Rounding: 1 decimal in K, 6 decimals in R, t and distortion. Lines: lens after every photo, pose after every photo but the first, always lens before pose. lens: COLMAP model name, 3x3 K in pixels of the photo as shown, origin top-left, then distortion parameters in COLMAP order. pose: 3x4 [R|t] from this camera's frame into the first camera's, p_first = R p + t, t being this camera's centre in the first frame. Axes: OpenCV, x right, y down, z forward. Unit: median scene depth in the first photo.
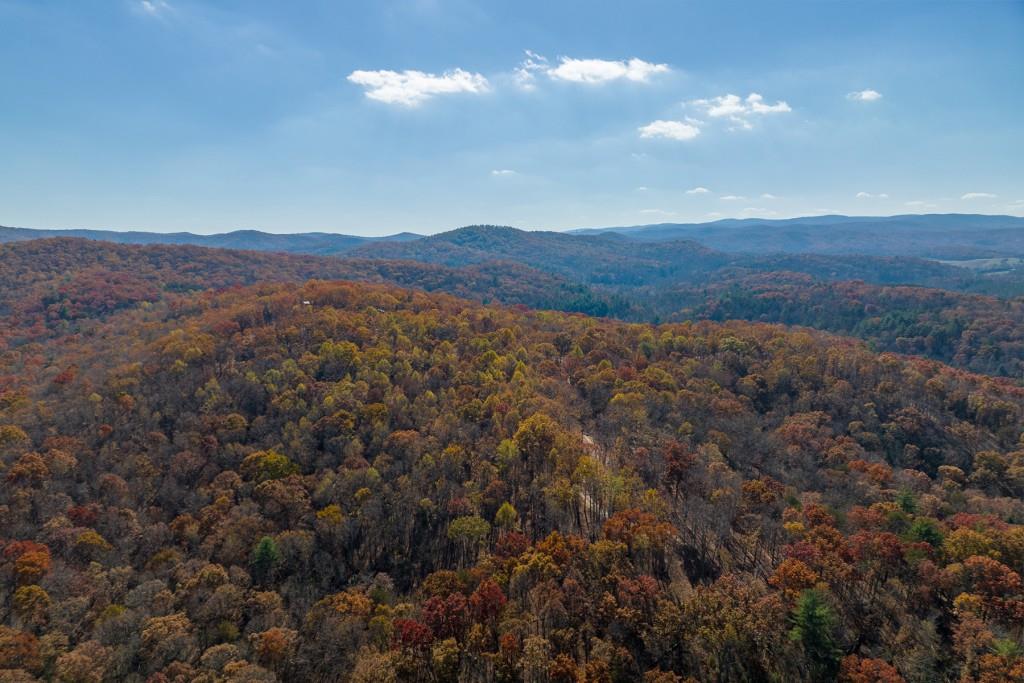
lens RADIAL K [[706.1, 0, 512.1], [0, 706.1, 344.1], [0, 0, 1]] dist [-0.051097, 0.018955]
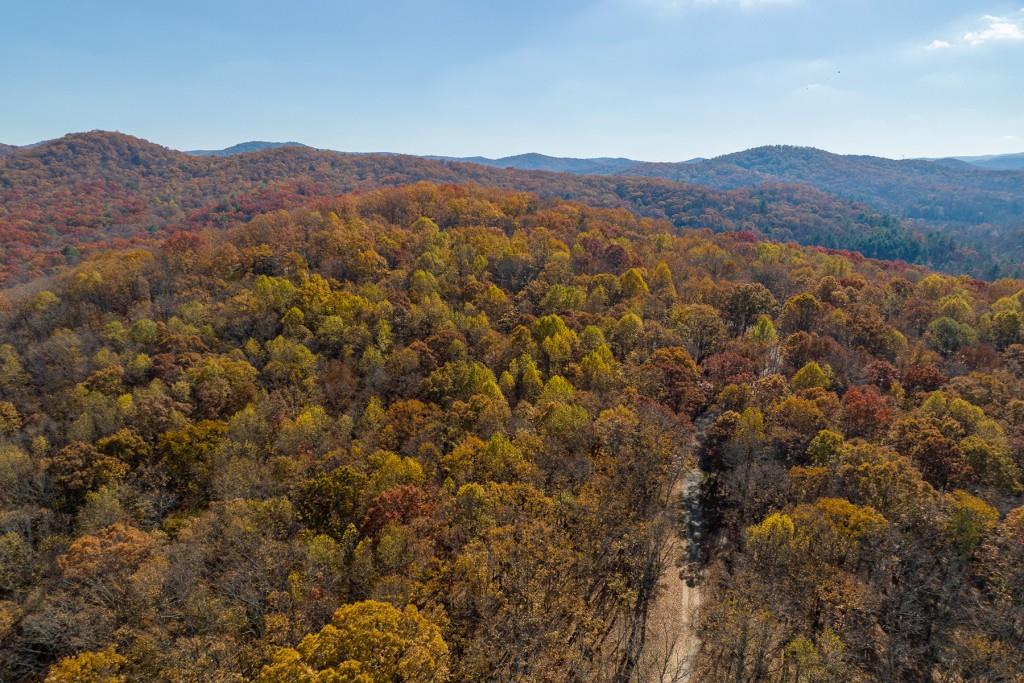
lens RADIAL K [[706.1, 0, 497.6], [0, 706.1, 388.2], [0, 0, 1]] dist [-0.051097, 0.018955]
pose [[0.913054, 0.122360, -0.389051, 0.028875], [-0.059174, 0.983584, 0.170474, -0.005082], [0.403523, -0.132630, 0.905306, 0.131448]]
